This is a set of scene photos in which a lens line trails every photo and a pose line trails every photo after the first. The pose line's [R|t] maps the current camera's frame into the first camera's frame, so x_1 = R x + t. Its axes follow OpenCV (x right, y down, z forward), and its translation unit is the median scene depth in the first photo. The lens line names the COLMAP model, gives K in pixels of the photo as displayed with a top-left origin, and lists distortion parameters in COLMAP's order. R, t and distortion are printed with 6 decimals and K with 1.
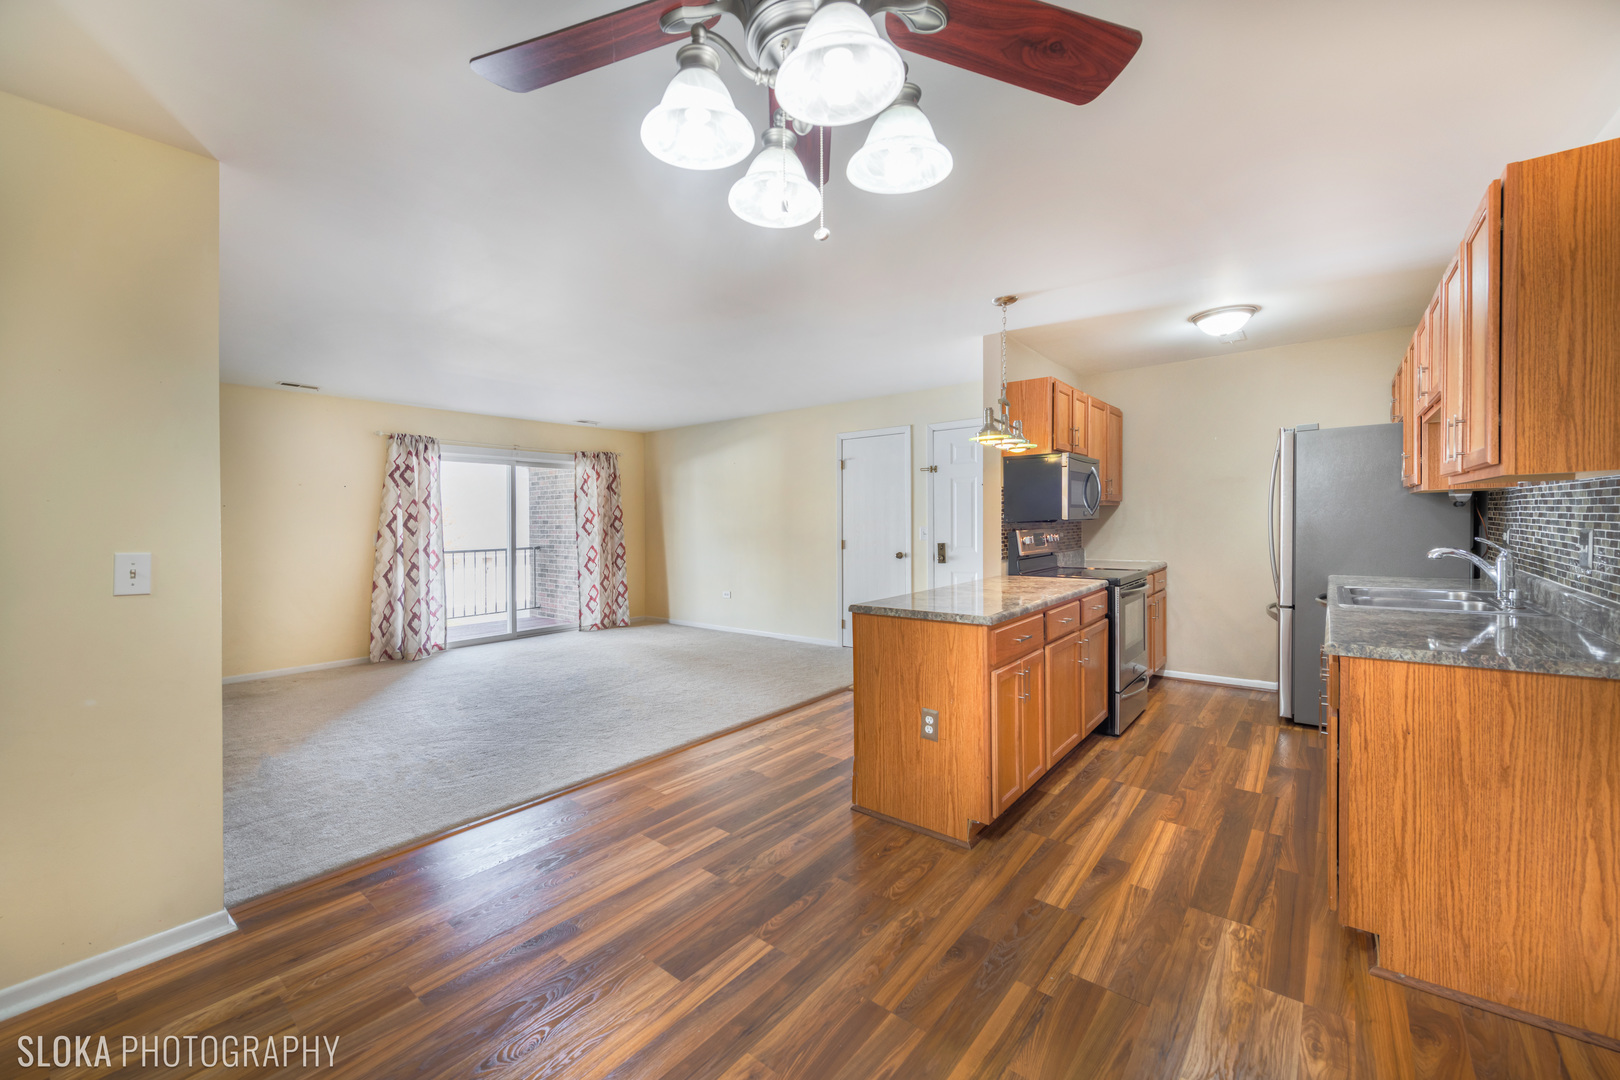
lens RADIAL K [[666.4, 0, 785.1], [0, 666.4, 528.1], [0, 0, 1]] dist [0.000268, 0.000364]
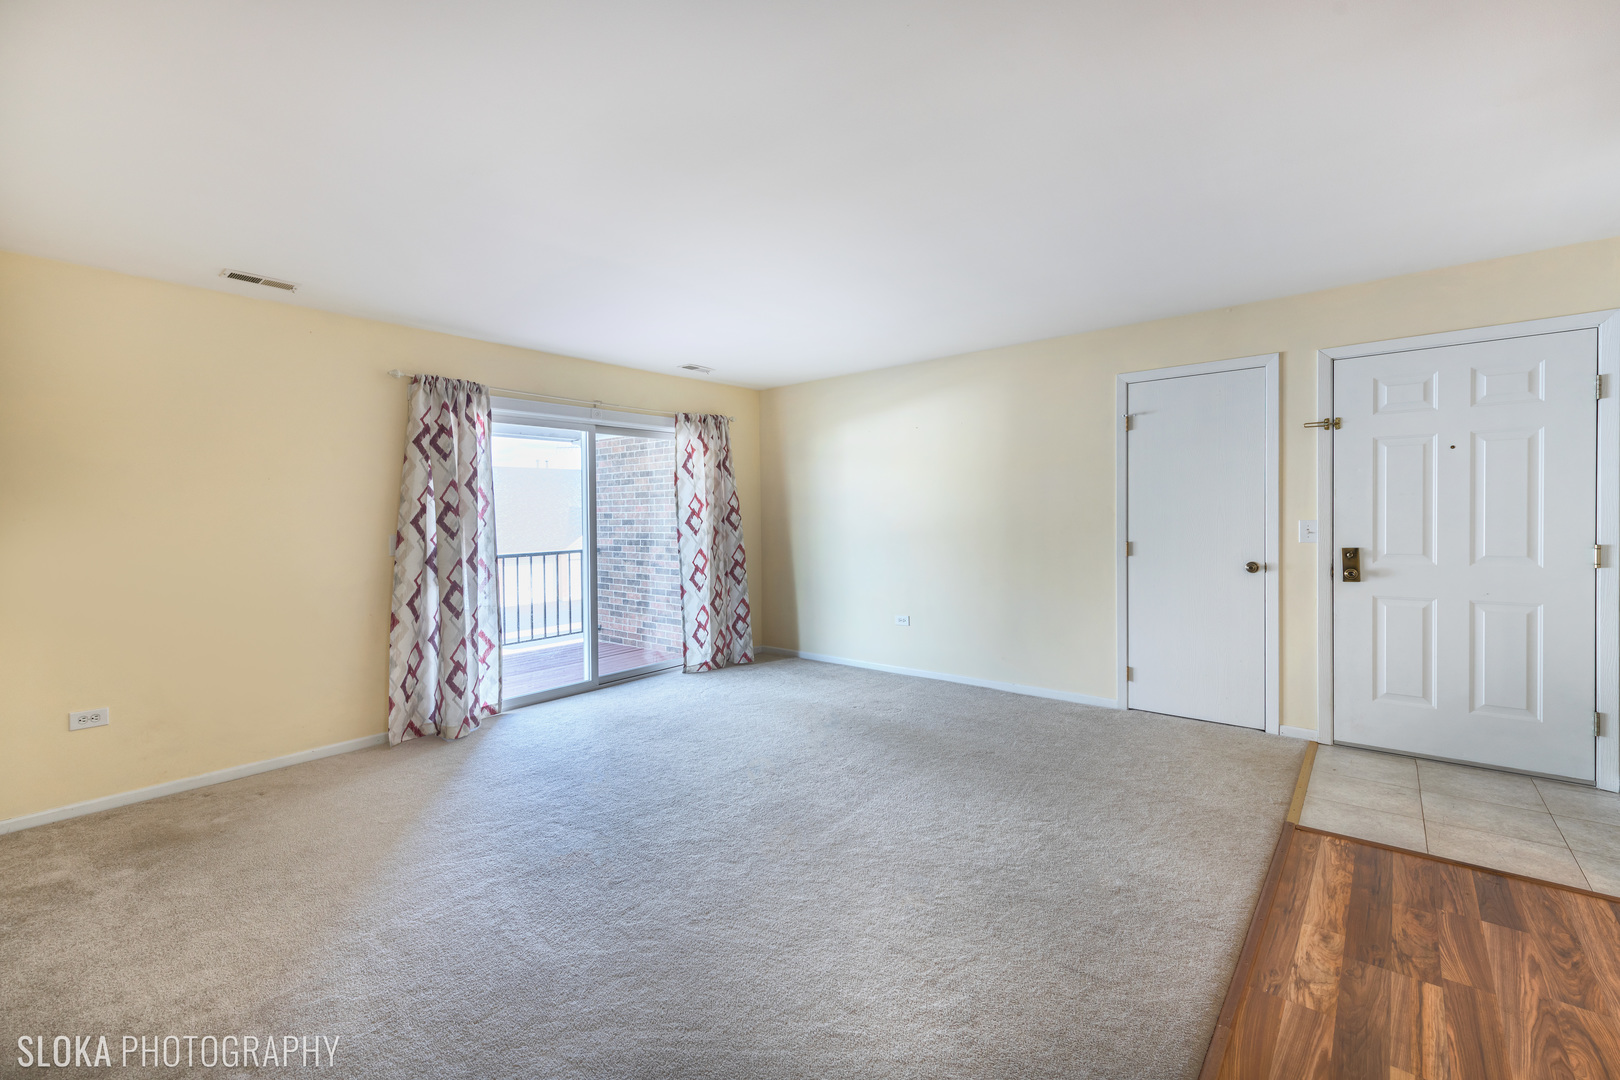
lens RADIAL K [[710.0, 0, 806.8], [0, 710.0, 530.3], [0, 0, 1]] dist [0.011182, -0.000195]
pose [[0.999989, -0.004485, -0.001255, -0.232815], [0.004502, 0.999896, 0.013714, -0.003970], [0.001193, -0.013719, 0.999905, 0.343481]]
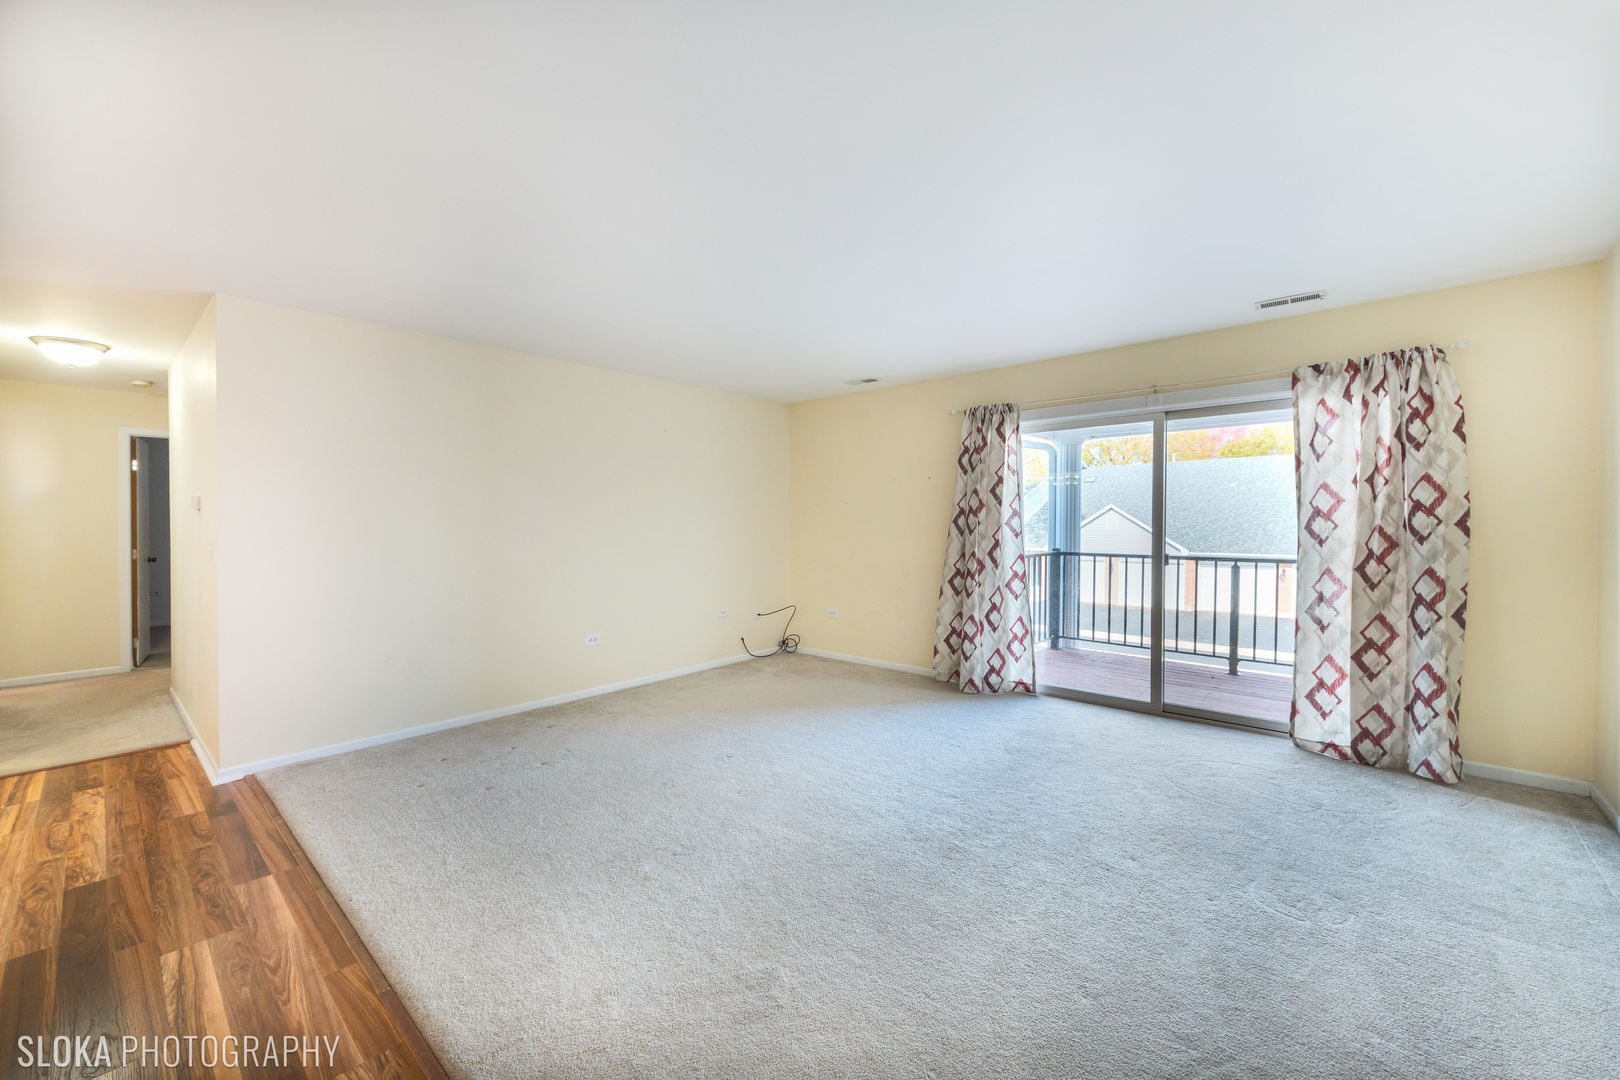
lens RADIAL K [[641.5, 0, 813.4], [0, 641.5, 525.6], [0, 0, 1]] dist [0.010794, -0.001330]
pose [[-0.047275, 0.014279, -0.998780, 0.214638], [-0.005011, 0.999882, 0.014532, -0.009727], [0.998869, 0.005692, -0.047198, 0.880594]]
